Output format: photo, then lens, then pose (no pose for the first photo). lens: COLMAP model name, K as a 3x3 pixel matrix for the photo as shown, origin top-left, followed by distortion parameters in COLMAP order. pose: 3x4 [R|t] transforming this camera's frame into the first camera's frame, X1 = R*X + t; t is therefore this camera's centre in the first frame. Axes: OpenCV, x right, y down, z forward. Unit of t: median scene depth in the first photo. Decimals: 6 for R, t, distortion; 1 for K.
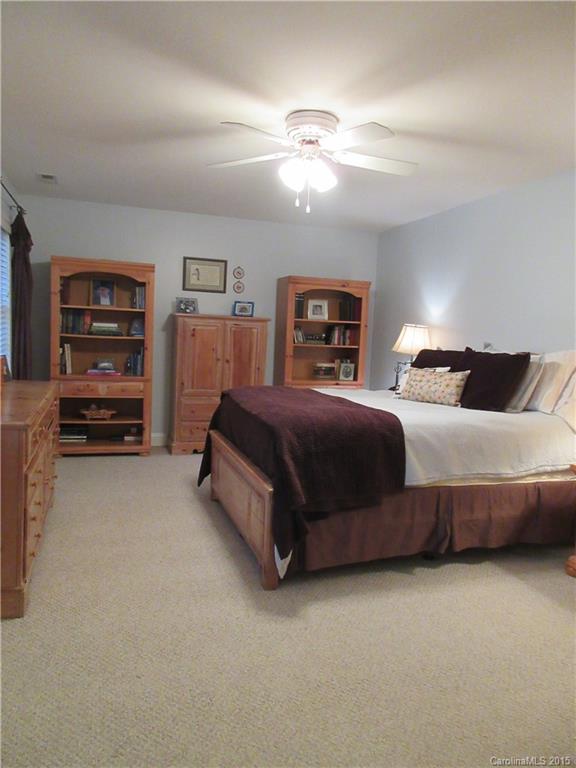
lens RADIAL K [[556.6, 0, 288.0], [0, 556.6, 384.0], [0, 0, 1]] dist [-0.017082, -0.000963]
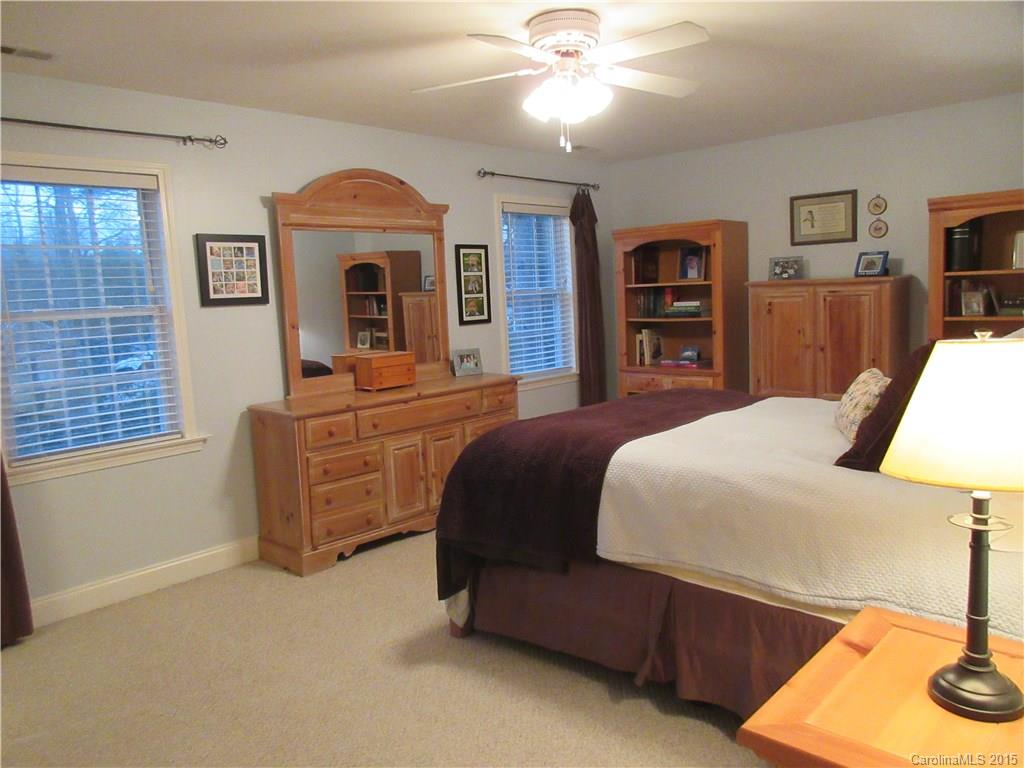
lens RADIAL K [[742.2, 0, 524.7], [0, 742.2, 379.6], [0, 0, 1]] dist [-0.017082, -0.000963]
pose [[0.491529, 0.031220, -0.870301, 0.491666], [-0.017209, 0.999510, 0.026136, -0.021920], [0.870691, 0.002131, 0.491826, 0.277040]]
